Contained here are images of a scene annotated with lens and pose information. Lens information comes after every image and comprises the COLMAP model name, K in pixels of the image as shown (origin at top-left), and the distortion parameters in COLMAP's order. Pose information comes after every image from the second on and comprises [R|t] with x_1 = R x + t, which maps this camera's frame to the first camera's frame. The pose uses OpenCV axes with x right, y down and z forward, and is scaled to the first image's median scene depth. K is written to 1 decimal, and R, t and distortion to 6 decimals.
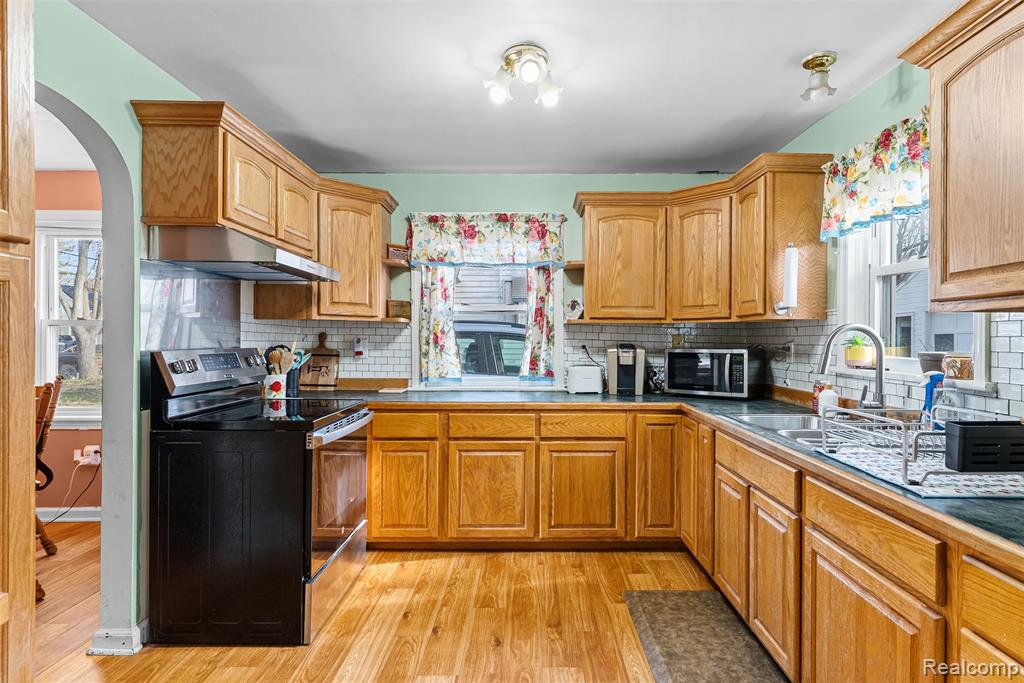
lens RADIAL K [[517.4, 0, 507.3], [0, 517.4, 342.8], [0, 0, 1]] dist [0.004421, 0.002309]
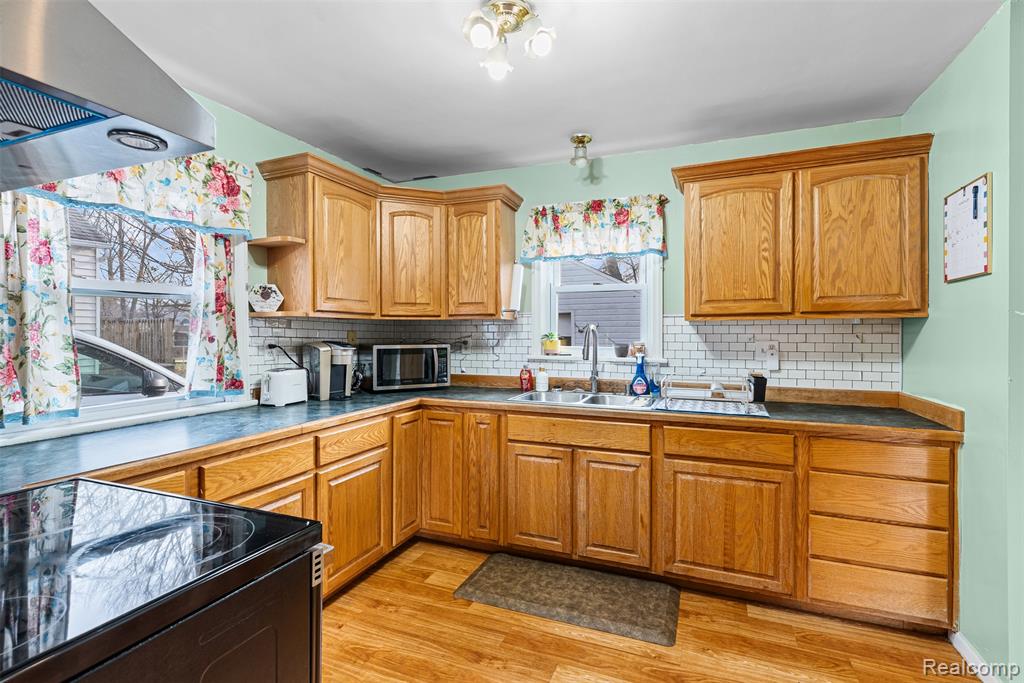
lens RADIAL K [[493.9, 0, 507.9], [0, 493.9, 335.8], [0, 0, 1]] dist [0.006332, 0.001231]
pose [[0.383131, -0.011202, 0.923626, -0.496485], [0.009490, 0.999921, 0.008191, -0.012893], [-0.923645, 0.005627, 0.383207, 0.457416]]
